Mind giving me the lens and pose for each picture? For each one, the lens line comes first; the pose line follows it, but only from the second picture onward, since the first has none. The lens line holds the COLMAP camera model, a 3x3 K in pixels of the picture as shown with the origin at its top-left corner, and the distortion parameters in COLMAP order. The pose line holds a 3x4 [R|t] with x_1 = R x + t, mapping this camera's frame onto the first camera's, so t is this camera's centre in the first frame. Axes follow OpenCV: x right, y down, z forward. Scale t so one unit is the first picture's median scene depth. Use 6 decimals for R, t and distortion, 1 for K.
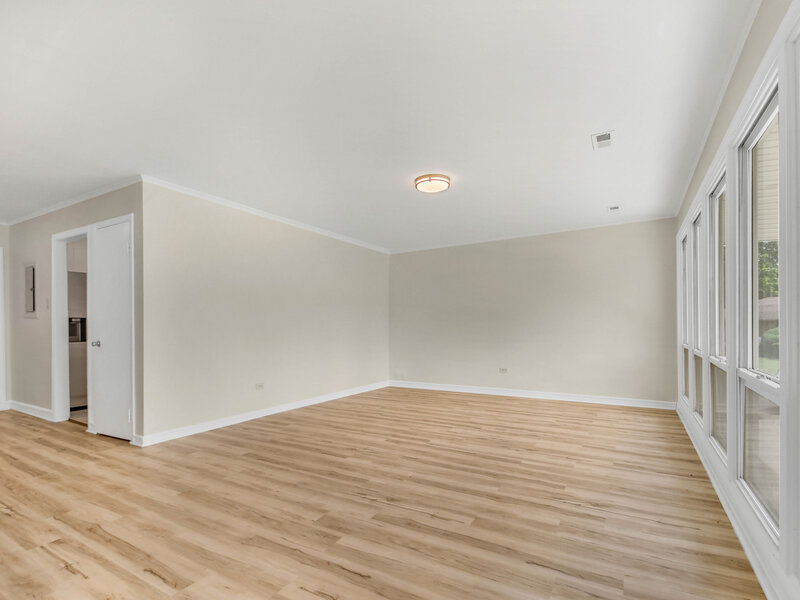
lens RADIAL K [[410.4, 0, 387.0], [0, 410.4, 332.7], [0, 0, 1]] dist [0.001204, -0.000390]
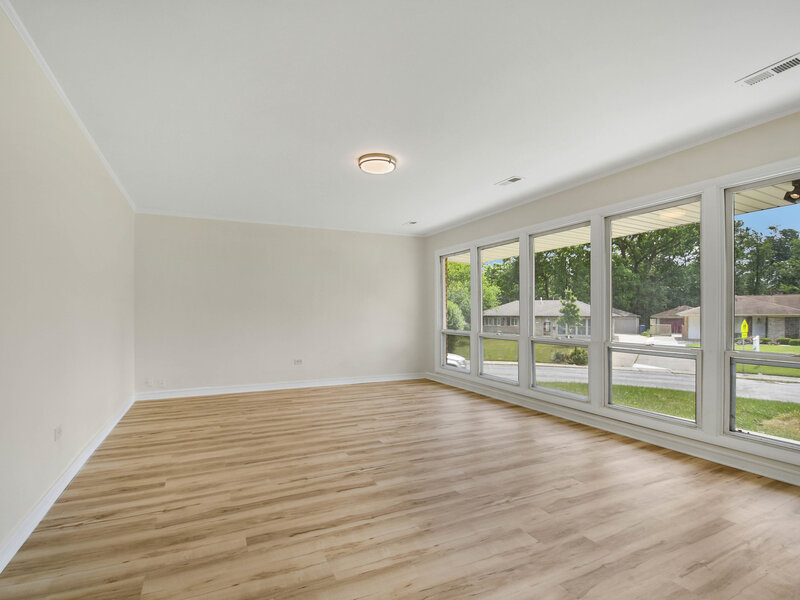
lens RADIAL K [[400.0, 0, 400.8], [0, 400.0, 304.9], [0, 0, 1]] dist [0.000189, -0.000760]
pose [[0.540785, 0.027407, 0.840714, -0.669147], [0.006714, 0.999297, -0.036895, -0.012719], [-0.841134, 0.025596, 0.540220, 0.481190]]
